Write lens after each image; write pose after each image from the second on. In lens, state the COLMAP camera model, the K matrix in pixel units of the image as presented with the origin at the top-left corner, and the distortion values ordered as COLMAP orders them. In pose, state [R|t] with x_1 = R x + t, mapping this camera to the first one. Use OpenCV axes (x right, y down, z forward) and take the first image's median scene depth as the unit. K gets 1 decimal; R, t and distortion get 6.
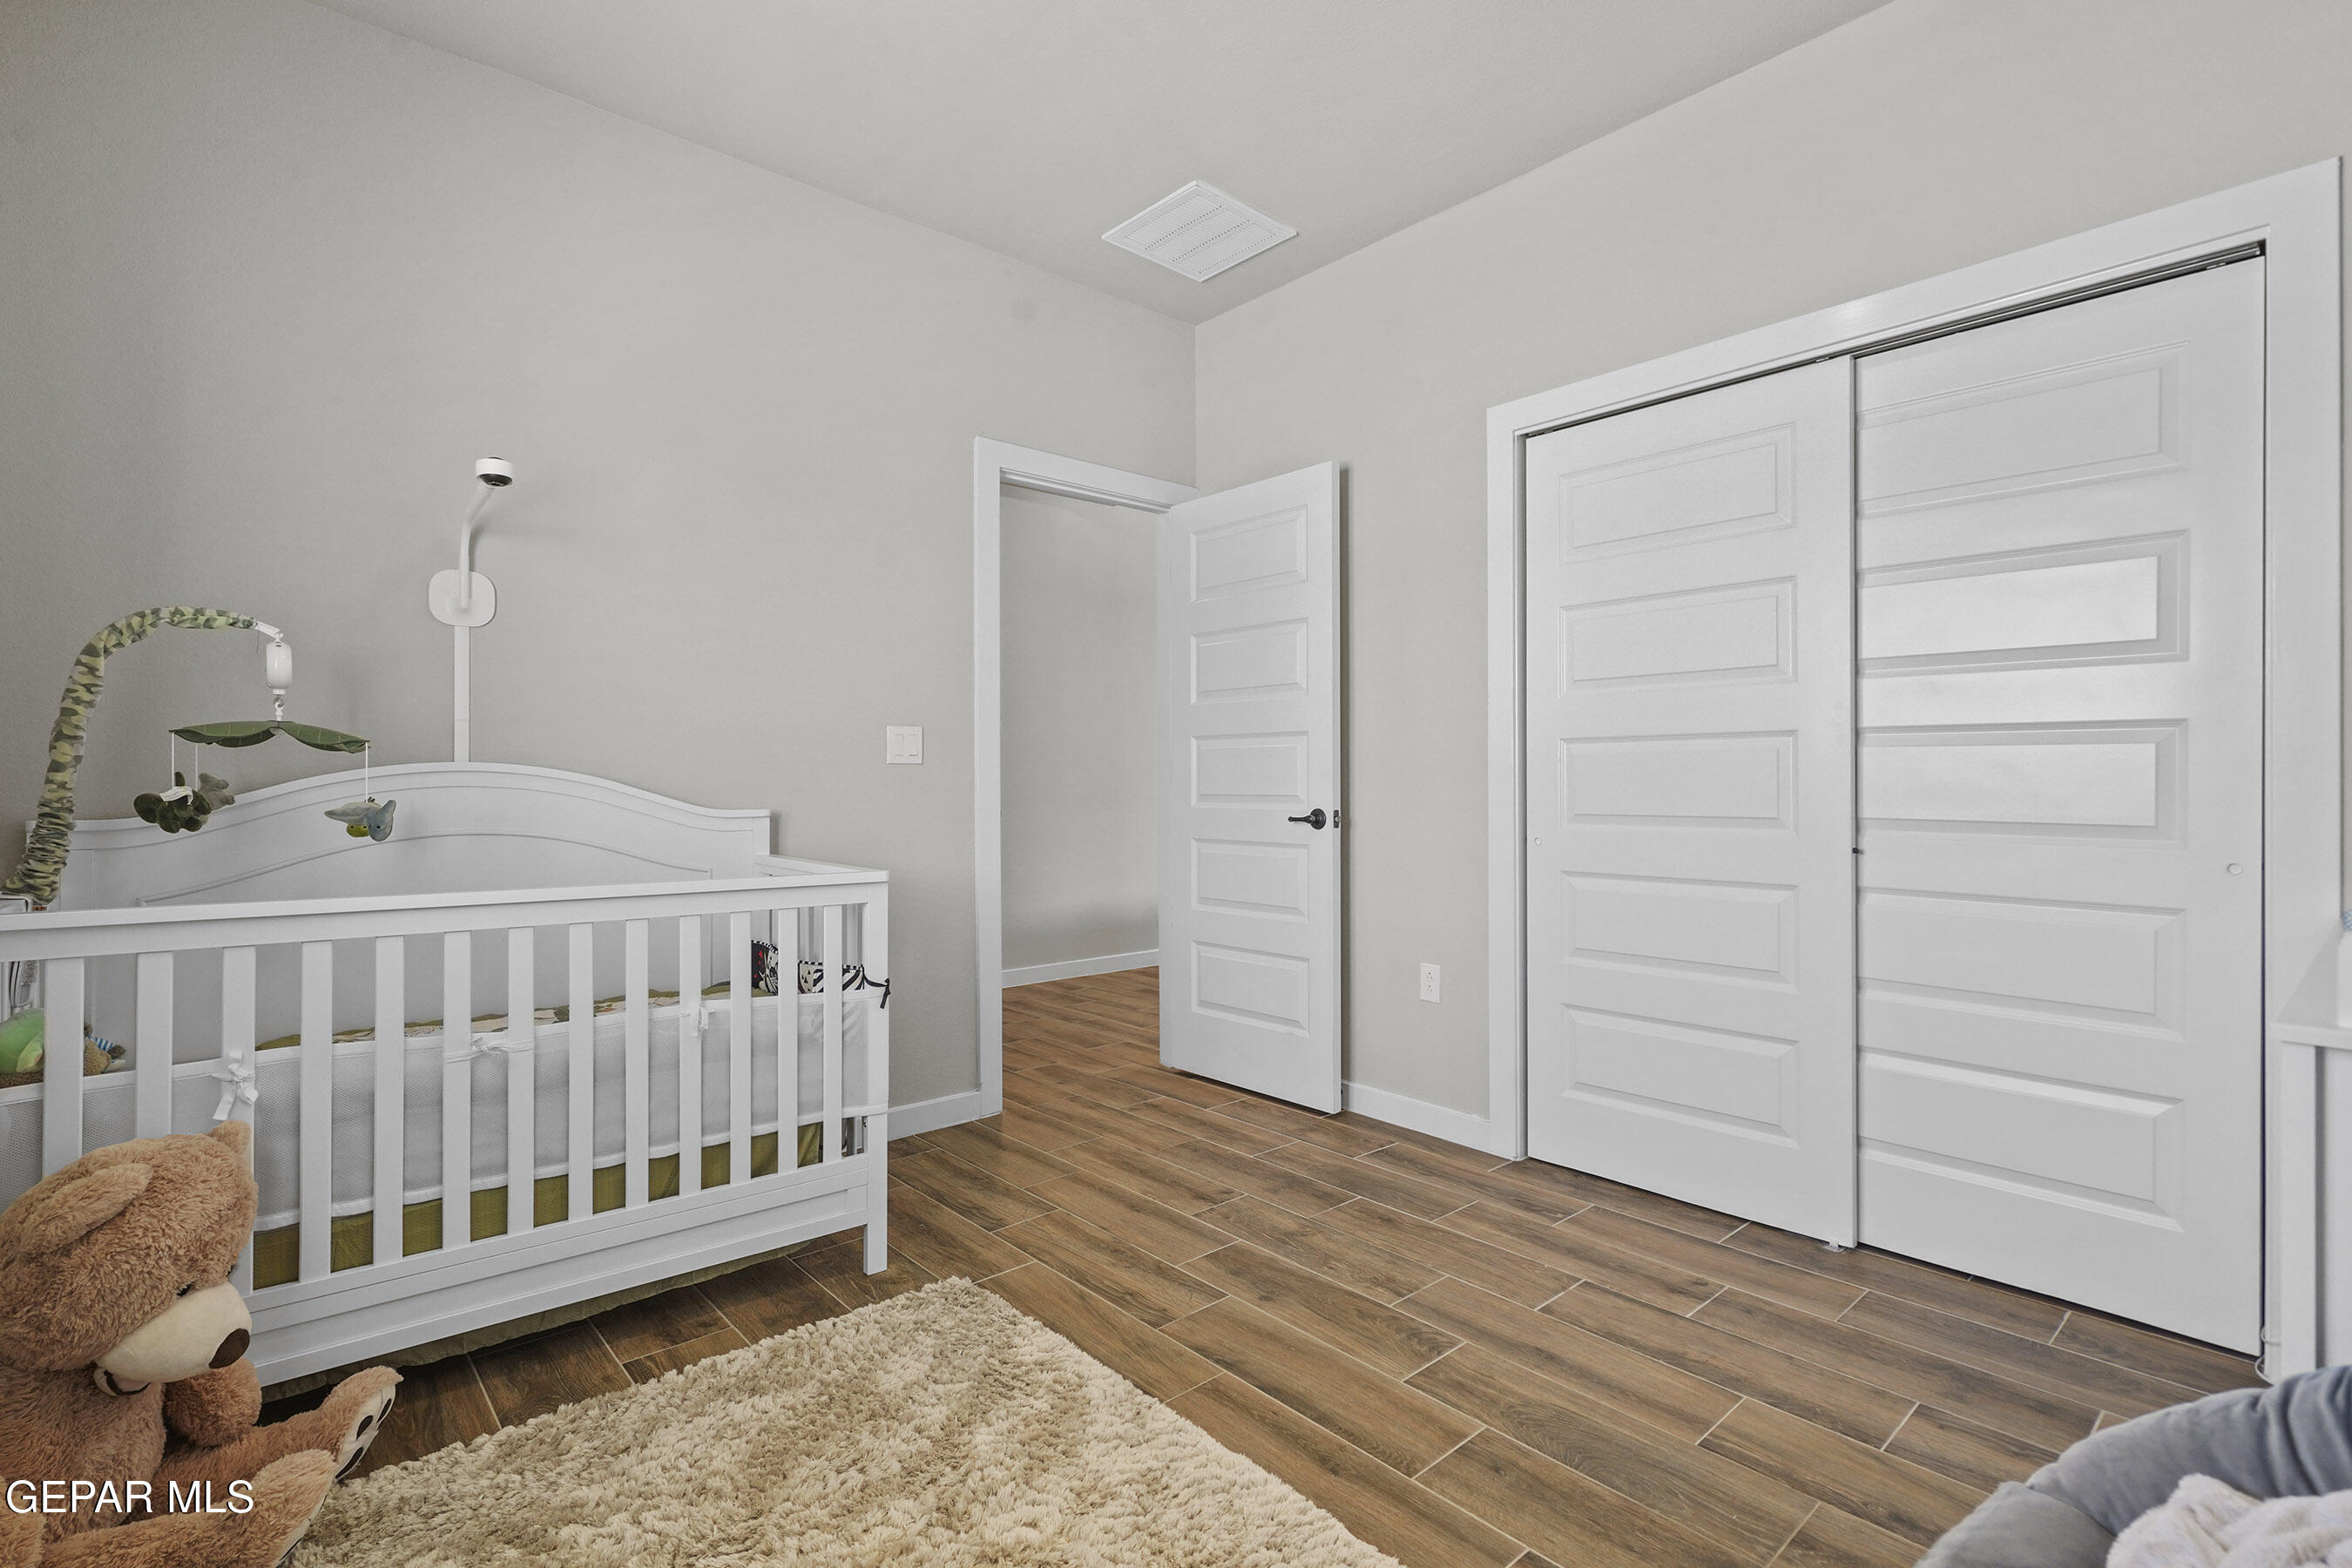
lens RADIAL K [[1083.3, 0, 1176.4], [0, 1083.3, 773.5], [0, 0, 1]] dist [-0.003144, 0.001738]
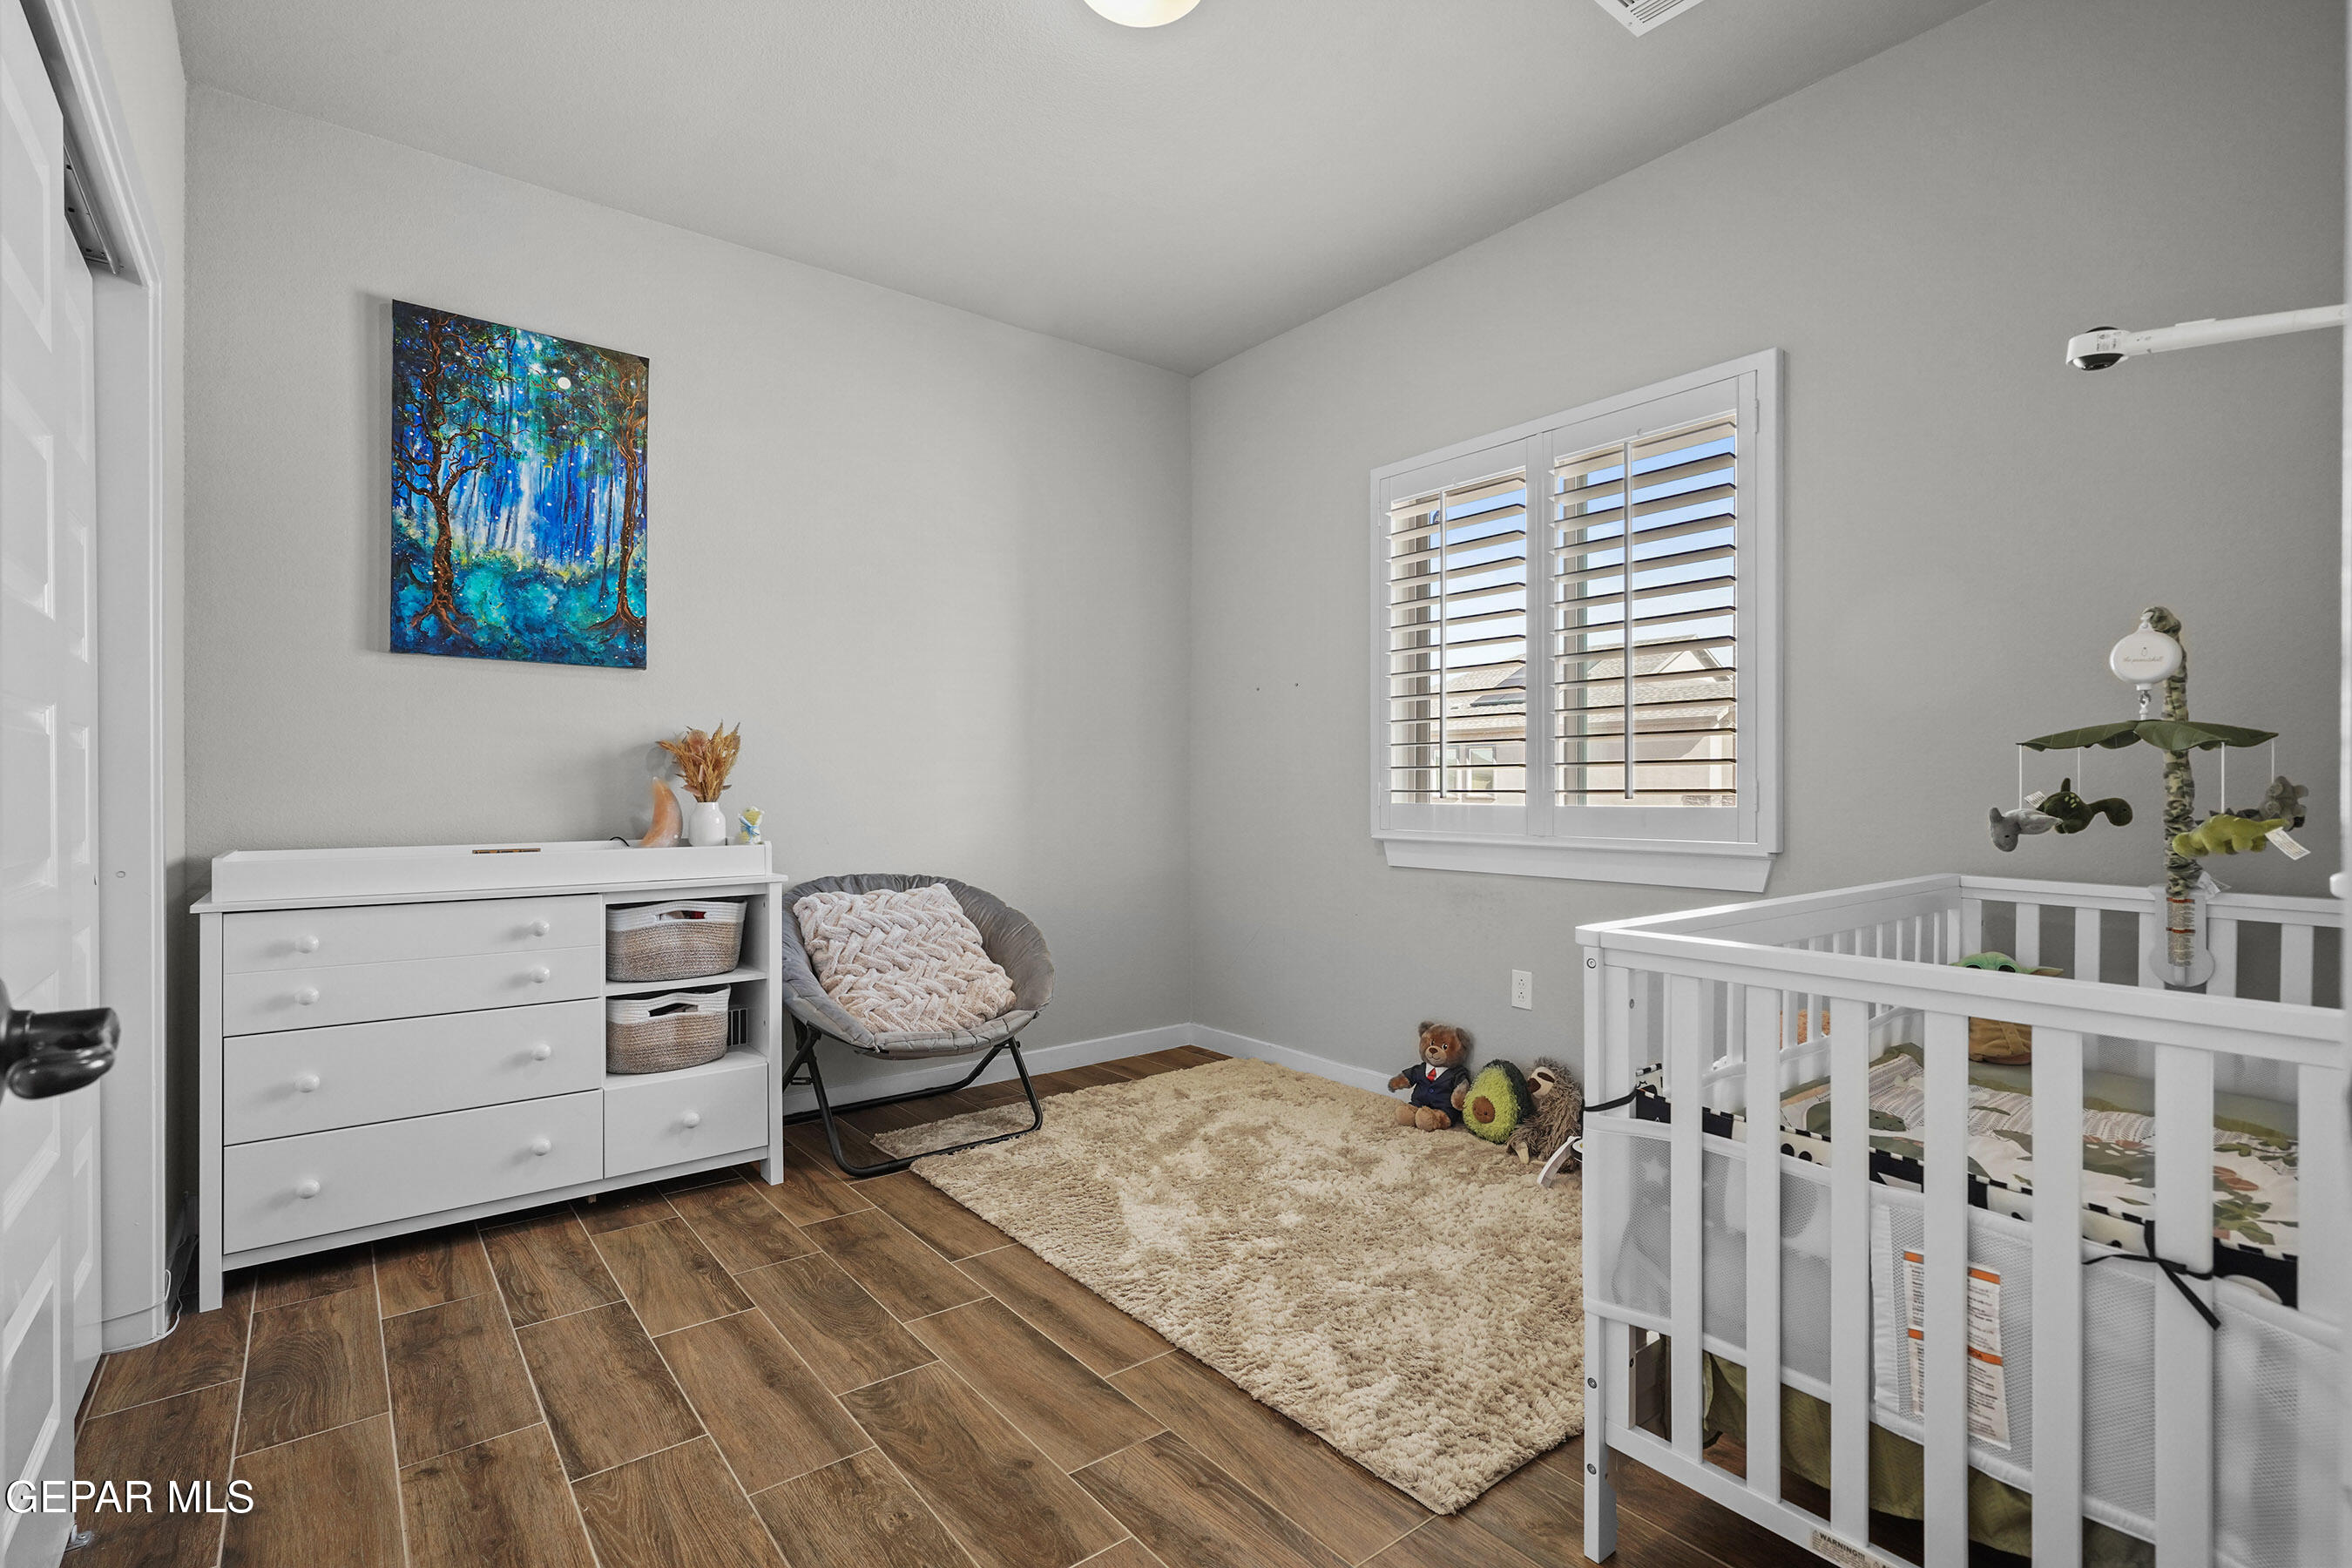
lens RADIAL K [[1083.3, 0, 1176.4], [0, 1083.3, 773.5], [0, 0, 1]] dist [-0.003144, 0.001738]
pose [[-0.998710, 0.003843, 0.050626, -0.071638], [0.003025, 0.999864, -0.016234, 0.008225], [-0.050682, -0.016060, -0.998586, 1.914996]]
